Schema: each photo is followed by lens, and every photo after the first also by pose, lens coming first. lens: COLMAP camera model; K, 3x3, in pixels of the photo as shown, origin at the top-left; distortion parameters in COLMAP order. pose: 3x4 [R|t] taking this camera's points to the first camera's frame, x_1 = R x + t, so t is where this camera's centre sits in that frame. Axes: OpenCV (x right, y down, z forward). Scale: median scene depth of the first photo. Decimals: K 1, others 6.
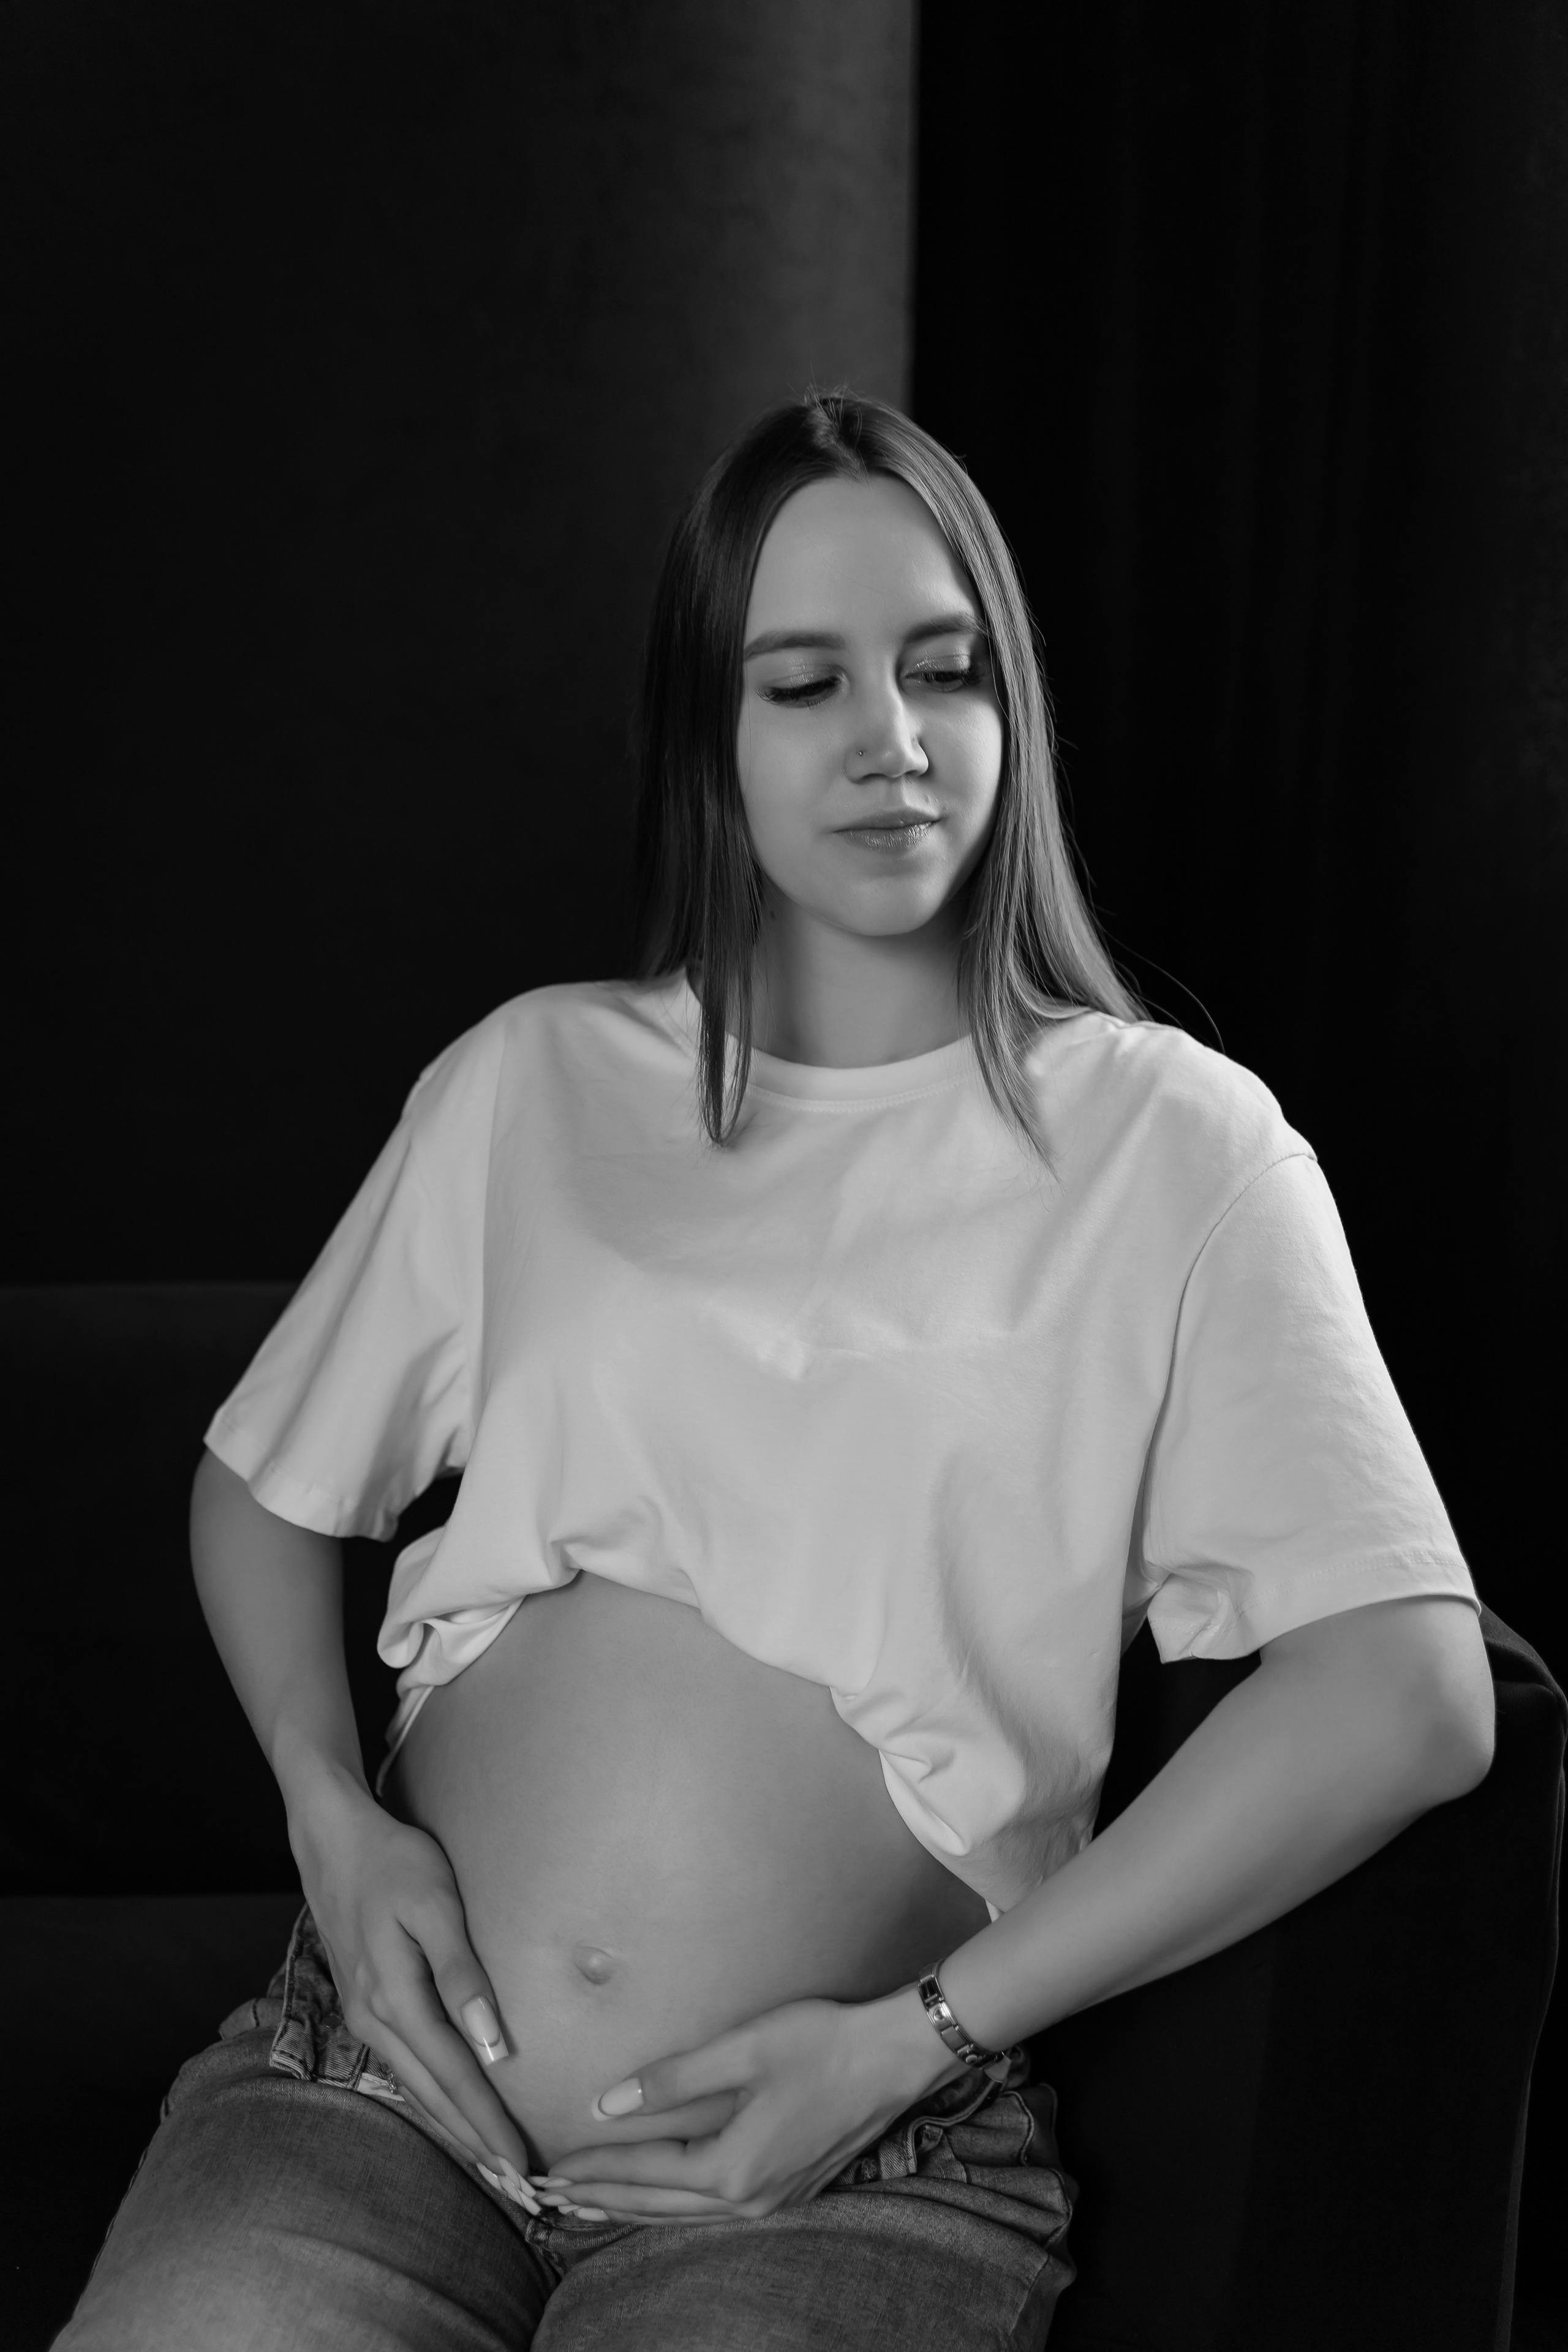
lens RADIAL K [[2428.9, 0, 707.8], [0, 2428.9, 1178.3], [0, 0, 1]] dist [0.067431, -0.179626]
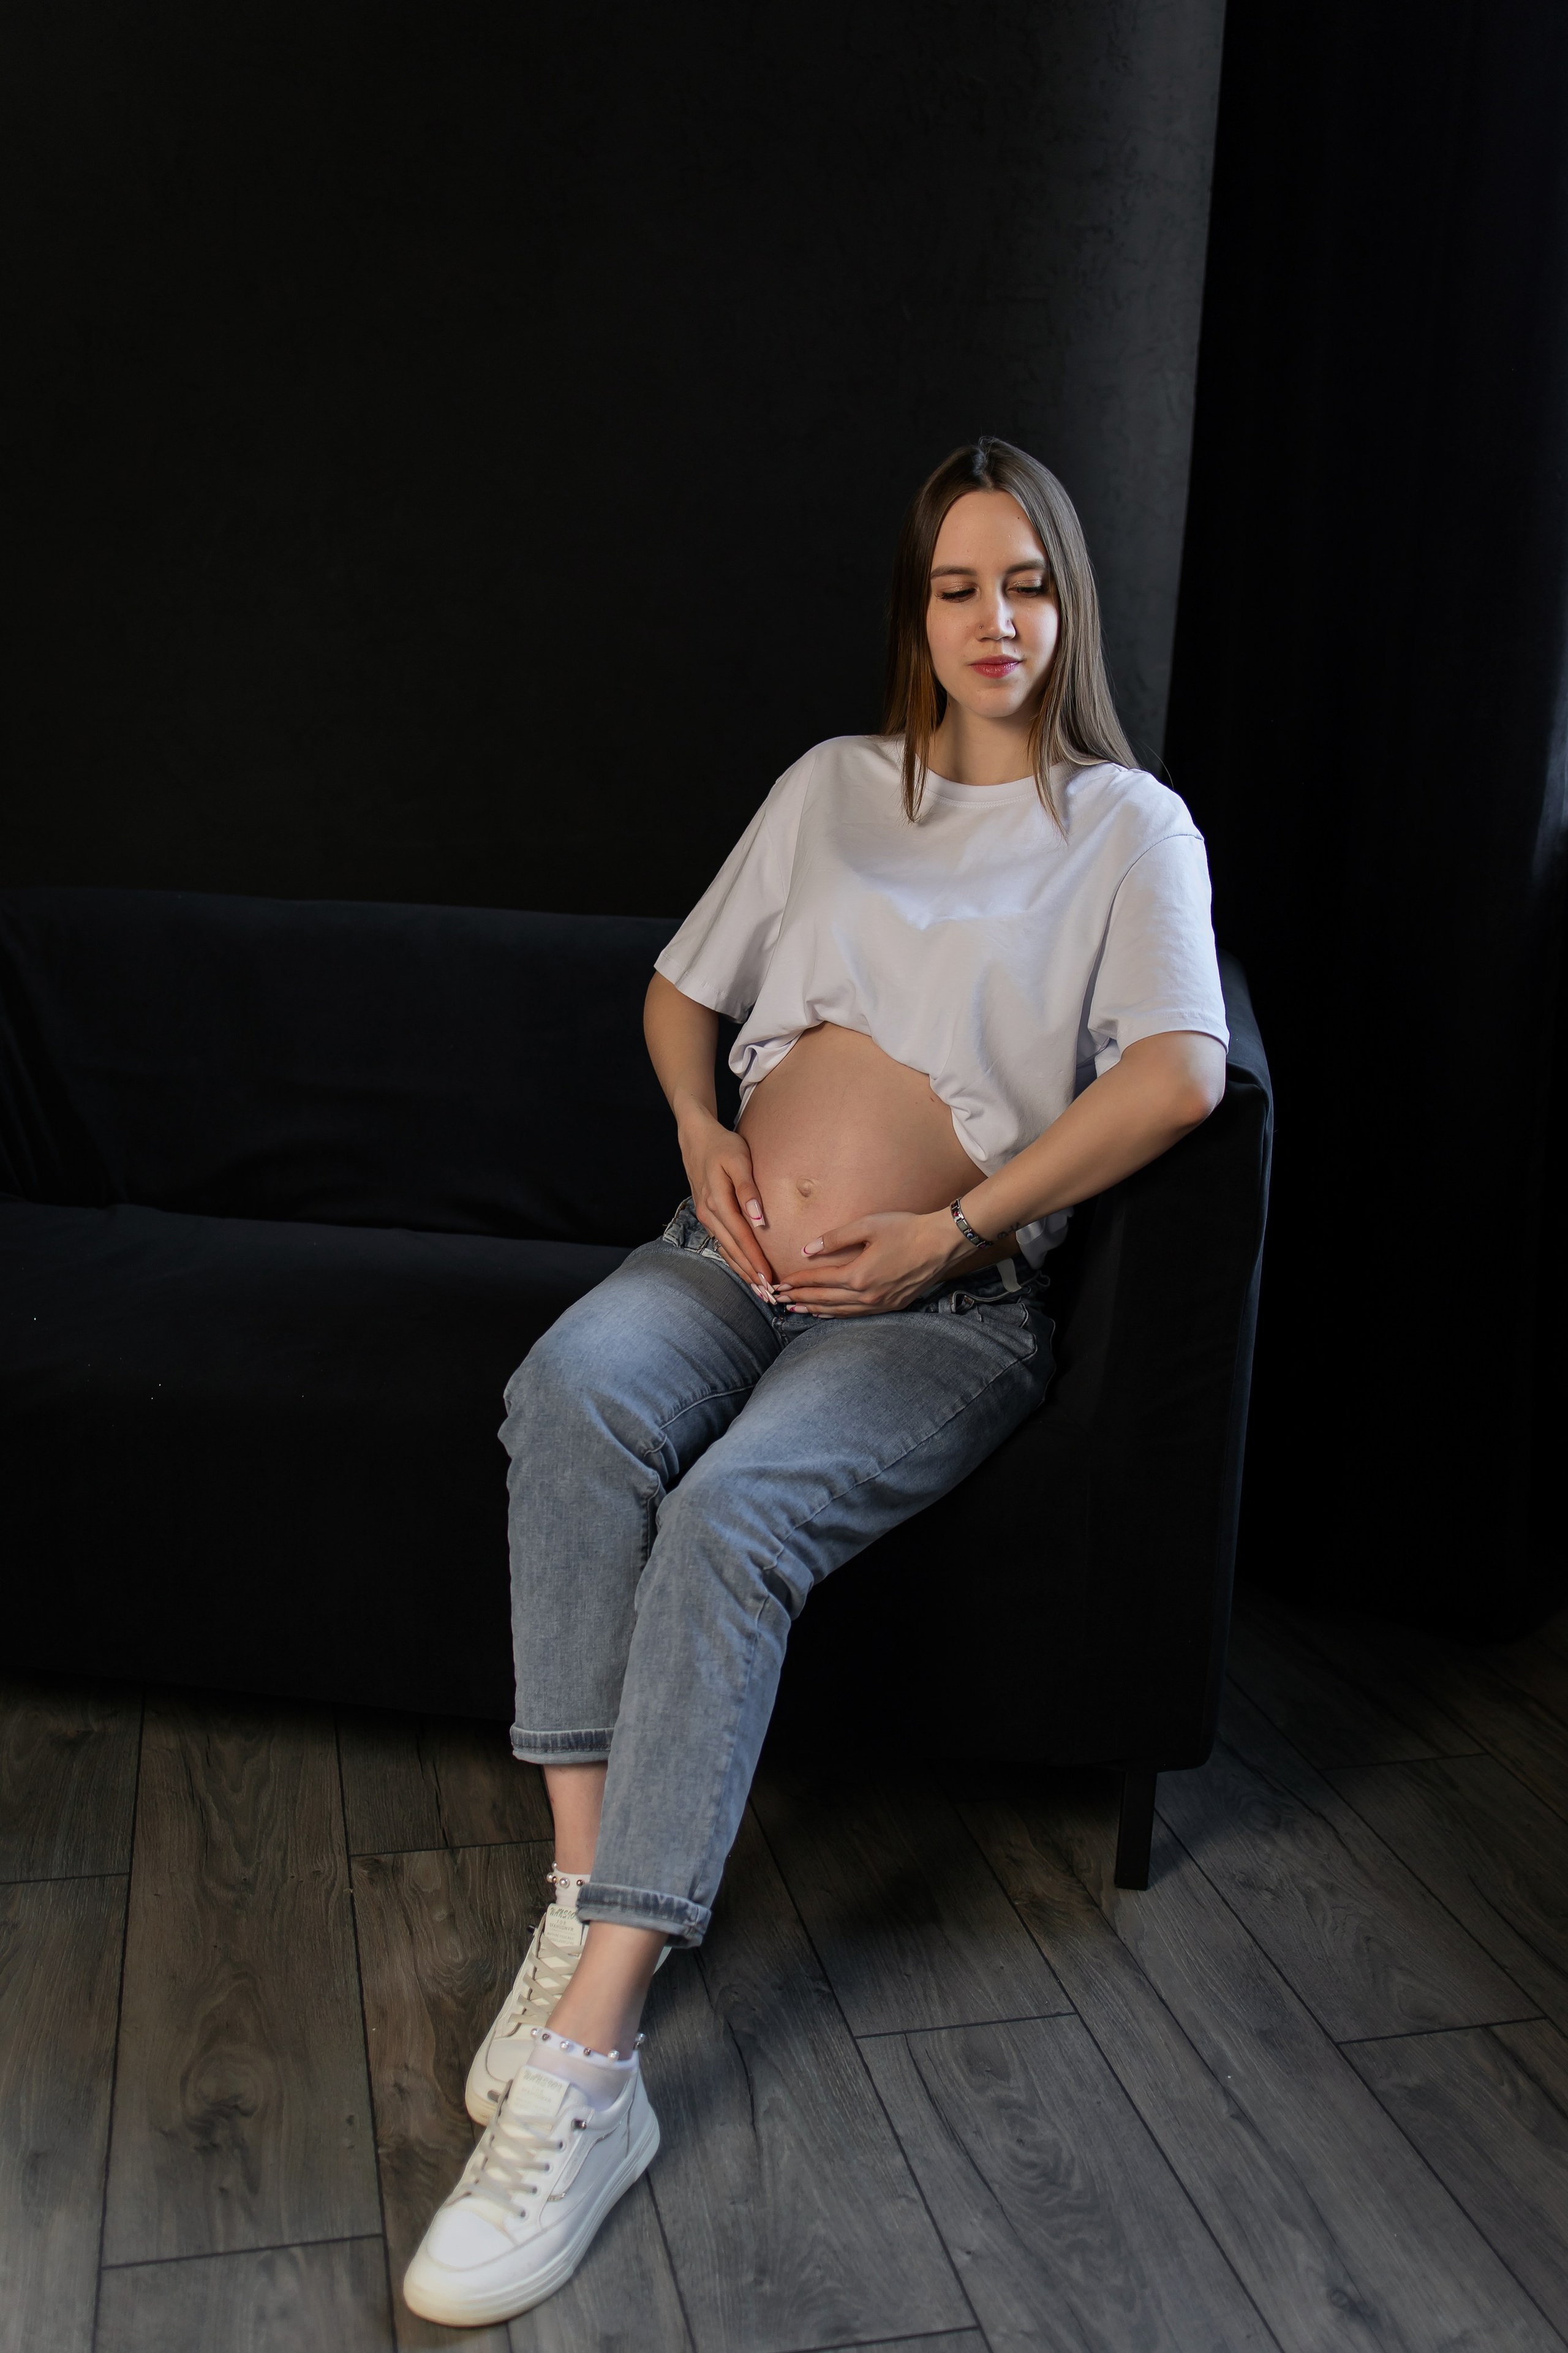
lens RADIAL K [[2429.7, 0, 707.8], [0, 2429.7, 1178.8], [0, 0, 1]] dist [0.067431, -0.179626]
pose [[0.976053, 0.085916, -0.199849, 0.284498], [-0.068400, 0.993317, 0.092970, 0.111087], [0.206501, -0.077073, 0.975406, -1.077620]]
